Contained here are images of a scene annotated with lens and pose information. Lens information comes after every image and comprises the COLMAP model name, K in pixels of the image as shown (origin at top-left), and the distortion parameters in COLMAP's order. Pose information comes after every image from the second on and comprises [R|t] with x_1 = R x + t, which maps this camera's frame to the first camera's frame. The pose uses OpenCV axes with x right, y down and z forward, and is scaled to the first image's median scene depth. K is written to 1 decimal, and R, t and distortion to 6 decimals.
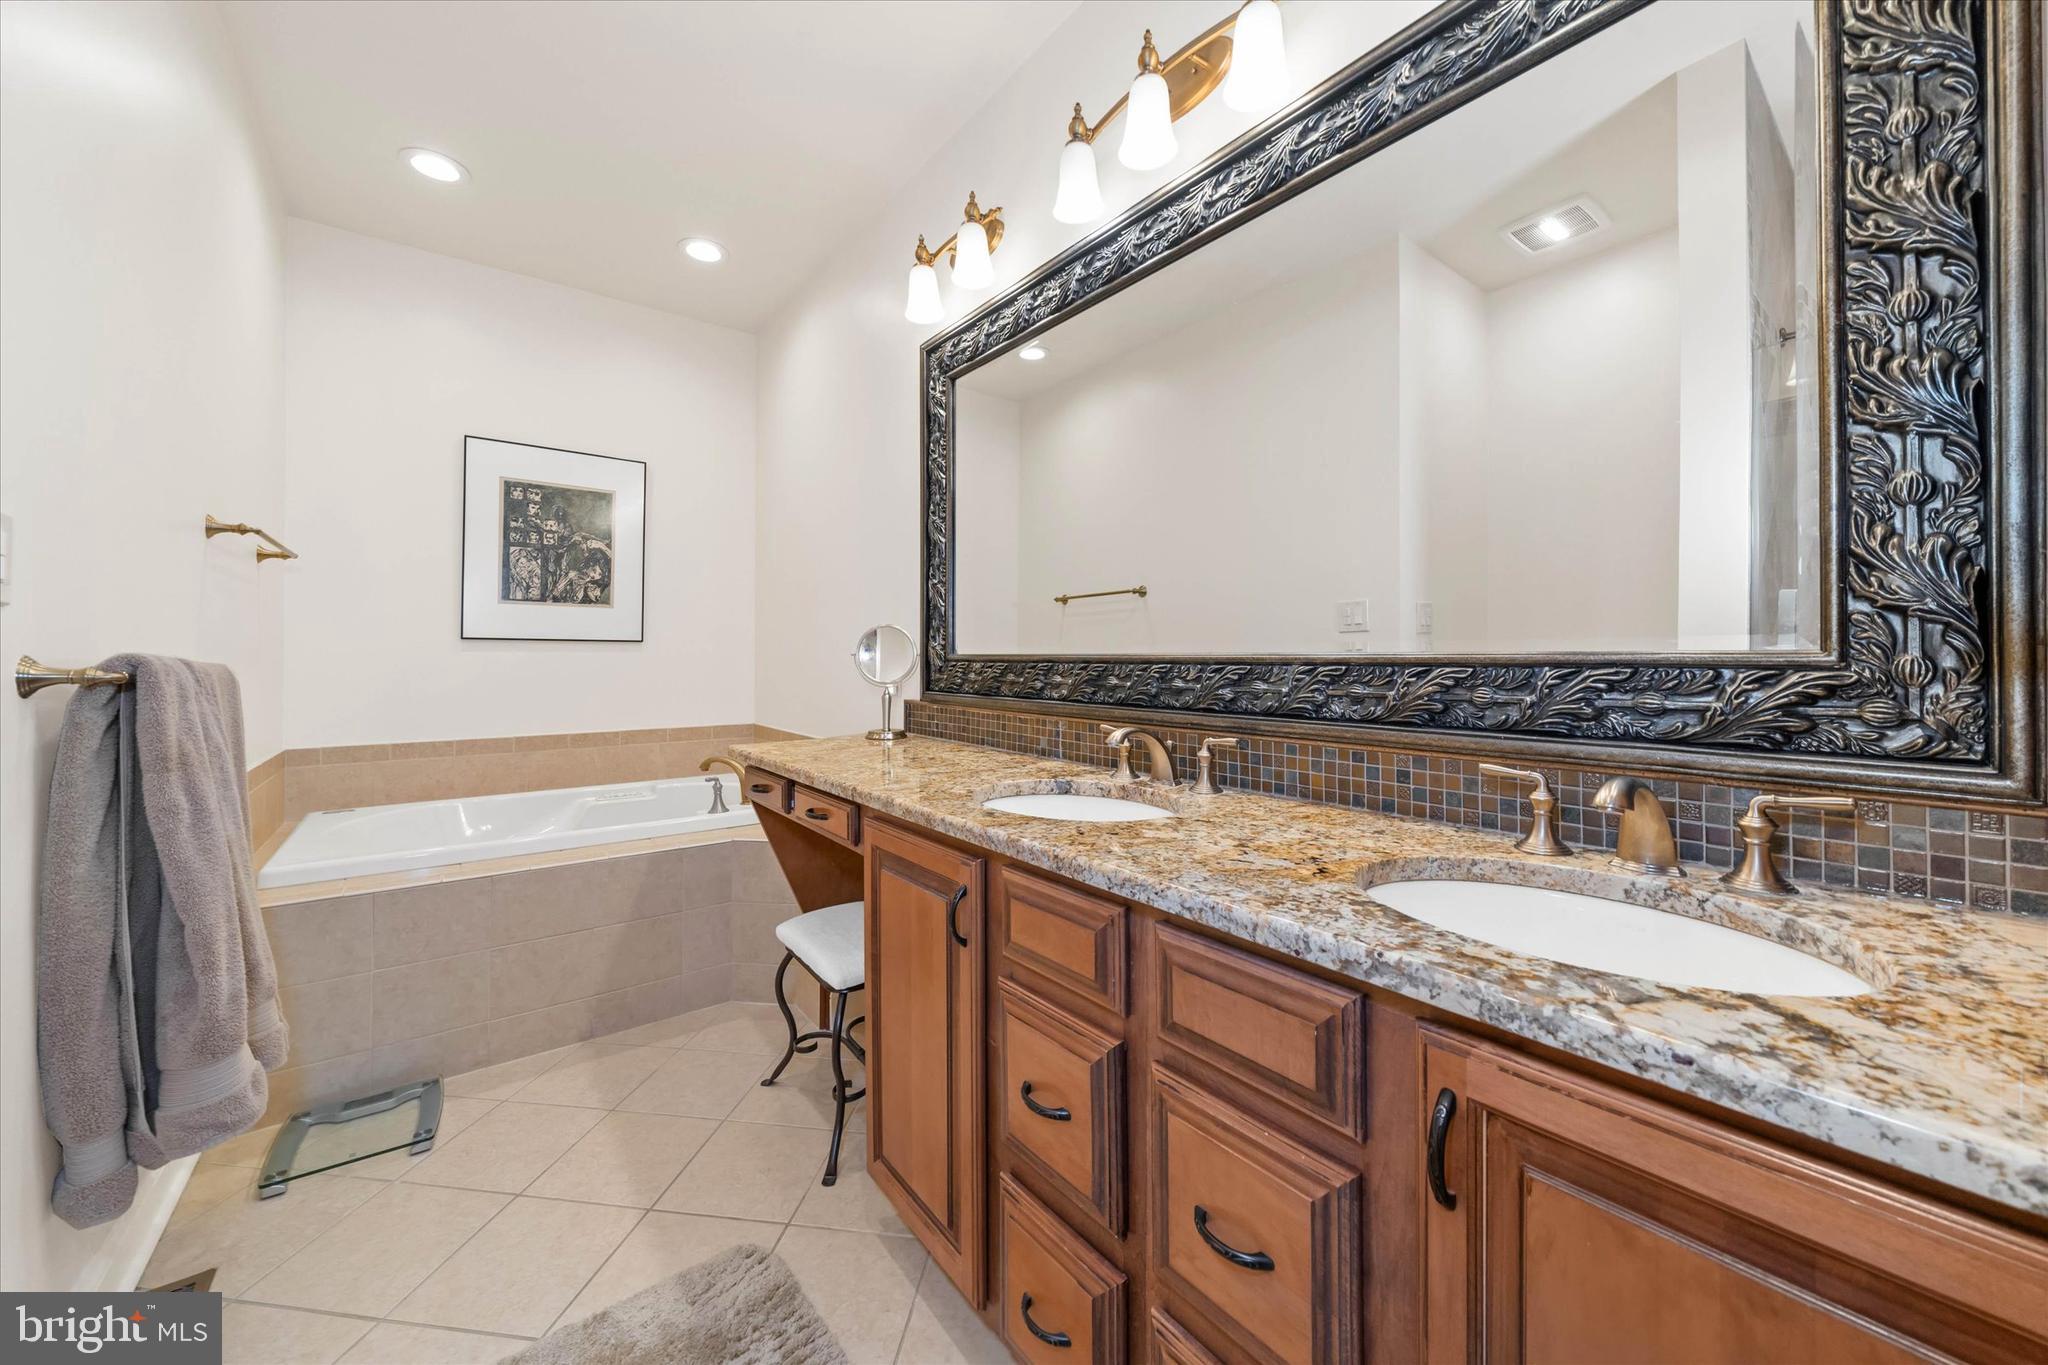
lens RADIAL K [[749.4, 0, 1023.5], [0, 749.4, 678.6], [0, 0, 1]] dist [-0.002494, -0.000317]
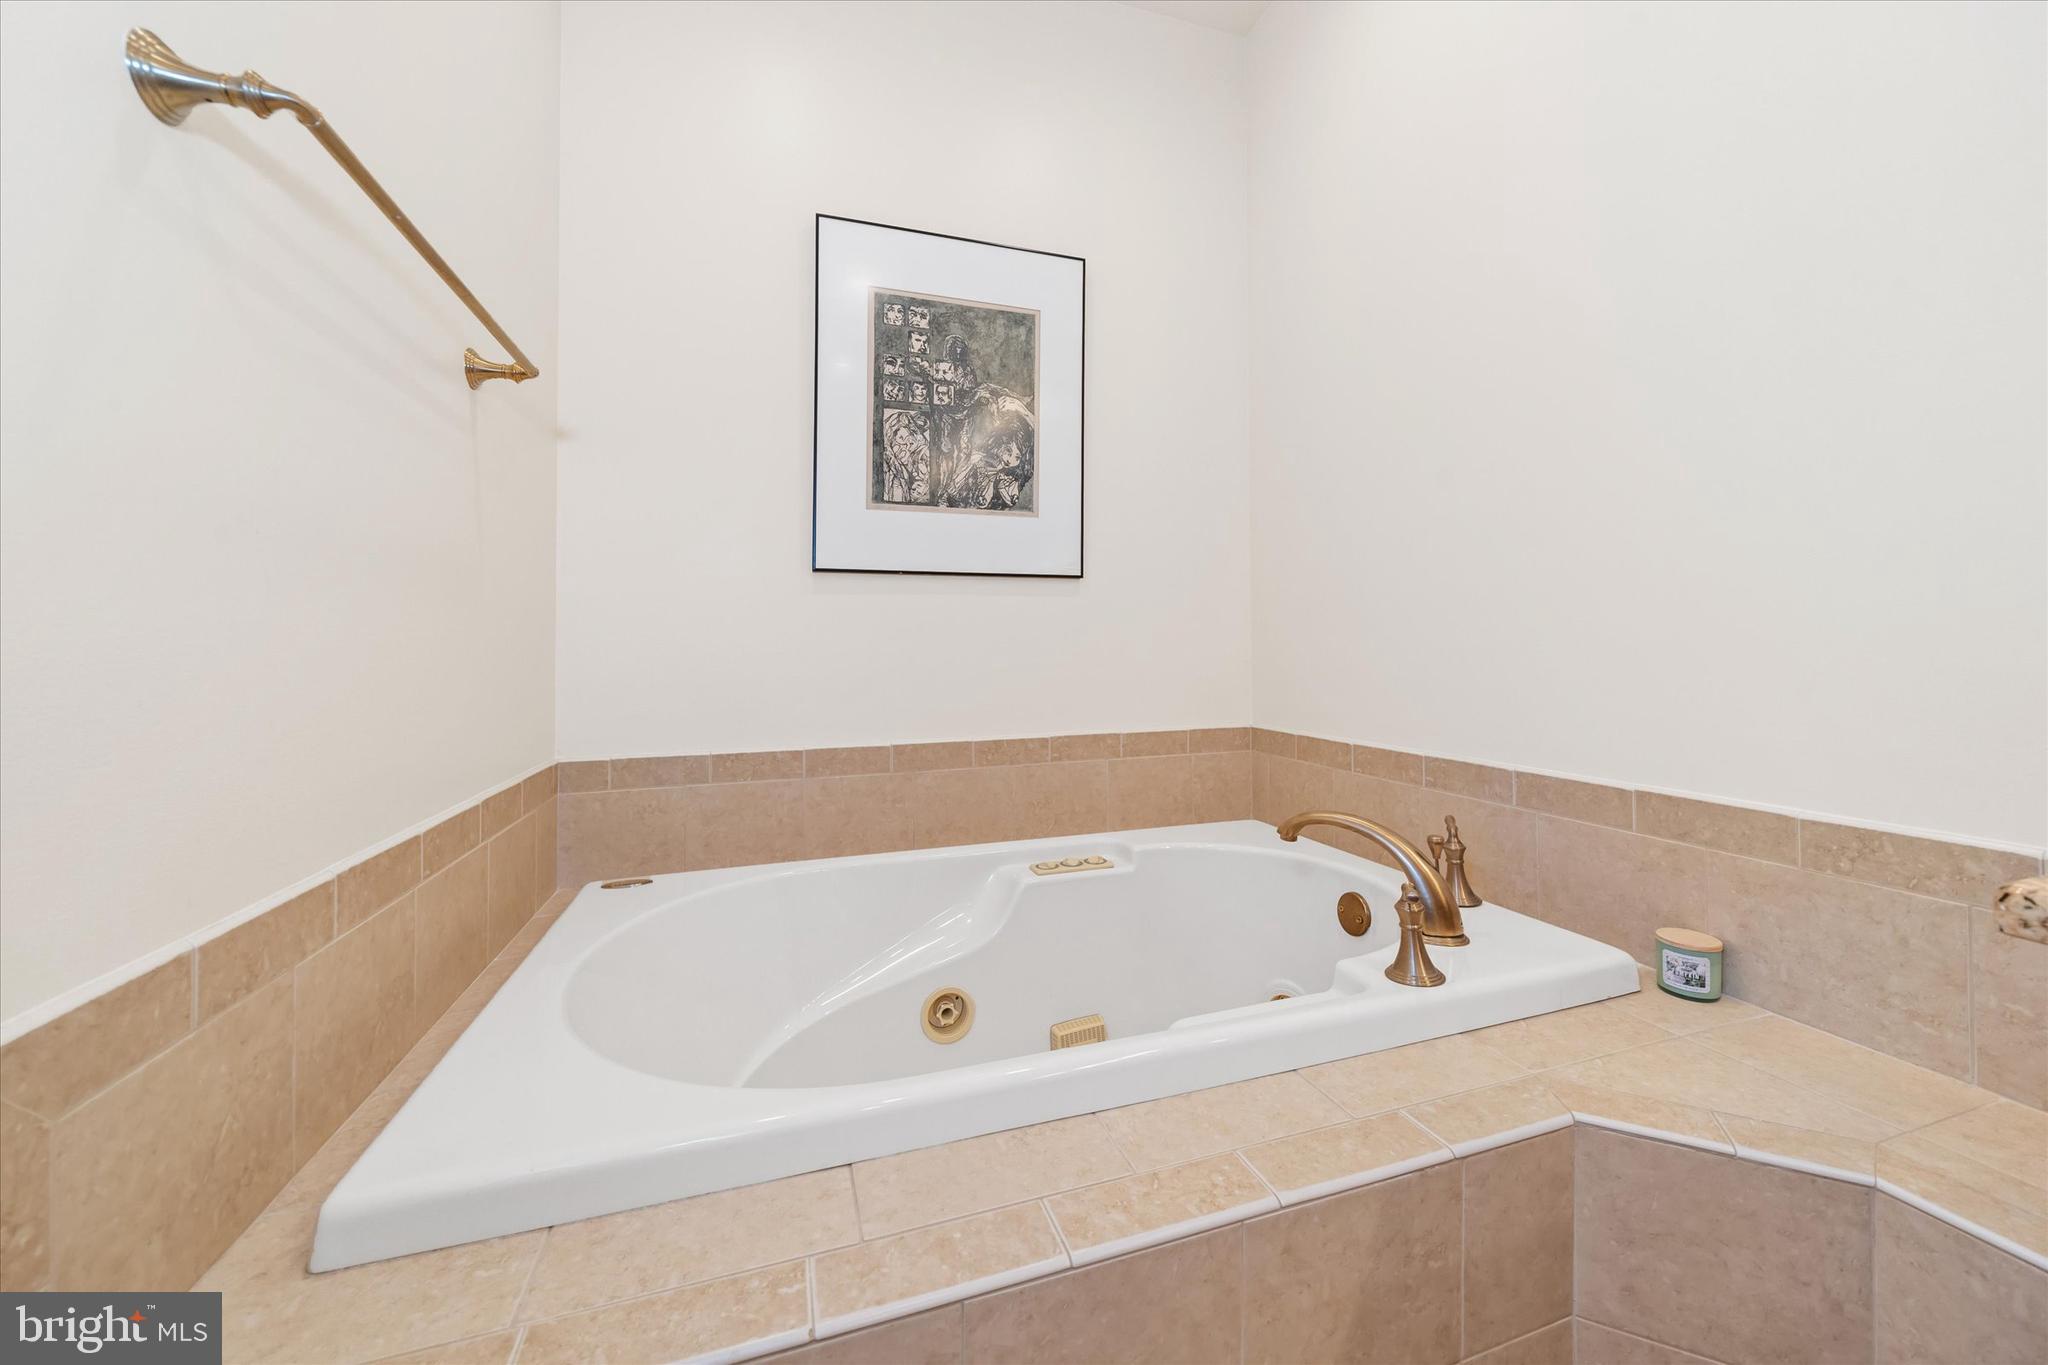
lens RADIAL K [[749.4, 0, 1024.0], [0, 749.4, 668.7], [0, 0, 1]] dist [-0.002494, -0.000317]
pose [[0.946241, 0.001583, -0.323457, -0.394280], [0.000980, 0.999969, 0.007759, 0.015748], [0.323460, -0.007659, 0.946211, 0.486603]]
